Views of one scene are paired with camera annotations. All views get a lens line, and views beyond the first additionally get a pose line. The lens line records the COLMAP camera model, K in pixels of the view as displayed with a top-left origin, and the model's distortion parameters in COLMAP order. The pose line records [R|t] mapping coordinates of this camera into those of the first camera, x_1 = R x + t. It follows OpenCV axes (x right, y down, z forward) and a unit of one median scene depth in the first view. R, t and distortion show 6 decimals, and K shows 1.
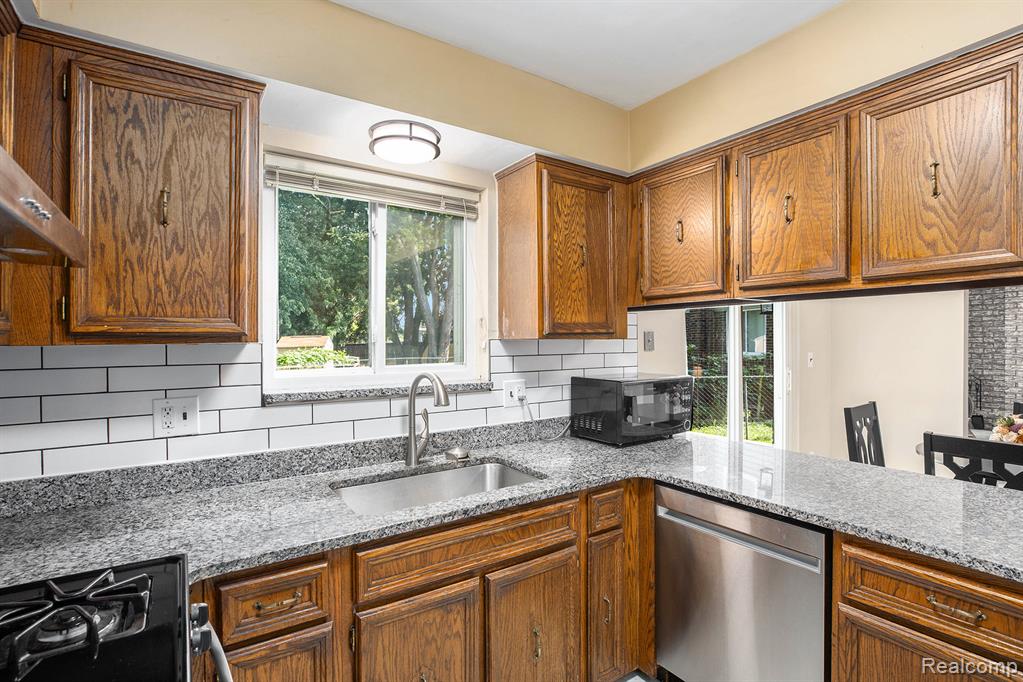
lens RADIAL K [[487.0, 0, 512.0], [0, 487.0, 342.9], [0, 0, 1]] dist [-0.010893, 0.000823]
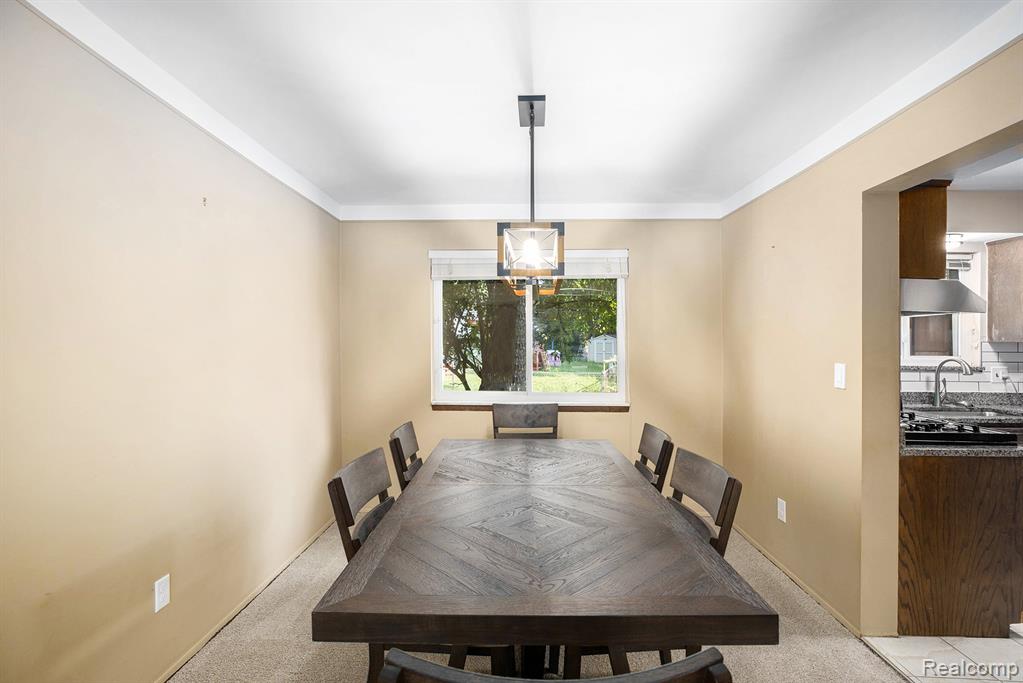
lens RADIAL K [[487.0, 0, 493.6], [0, 487.0, 340.2], [0, 0, 1]] dist [-0.010893, 0.000823]
pose [[0.795932, 0.009503, -0.605312, -0.385800], [-0.002680, 0.999922, 0.012175, -0.029303], [0.605380, -0.008068, 0.795895, -1.378247]]
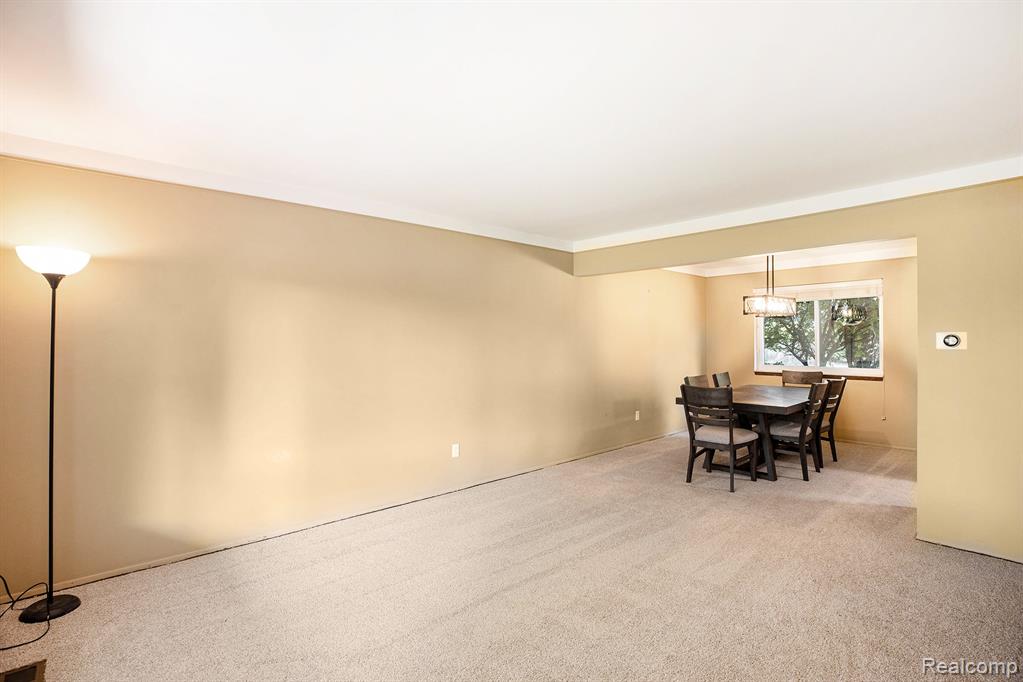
lens RADIAL K [[487.0, 0, 510.5], [0, 487.0, 338.4], [0, 0, 1]] dist [-0.010893, 0.000823]
pose [[0.138986, 0.005853, -0.990277, 2.587680], [0.016079, 0.999837, 0.008166, -0.067655], [0.990164, -0.017057, 0.138869, -2.756794]]
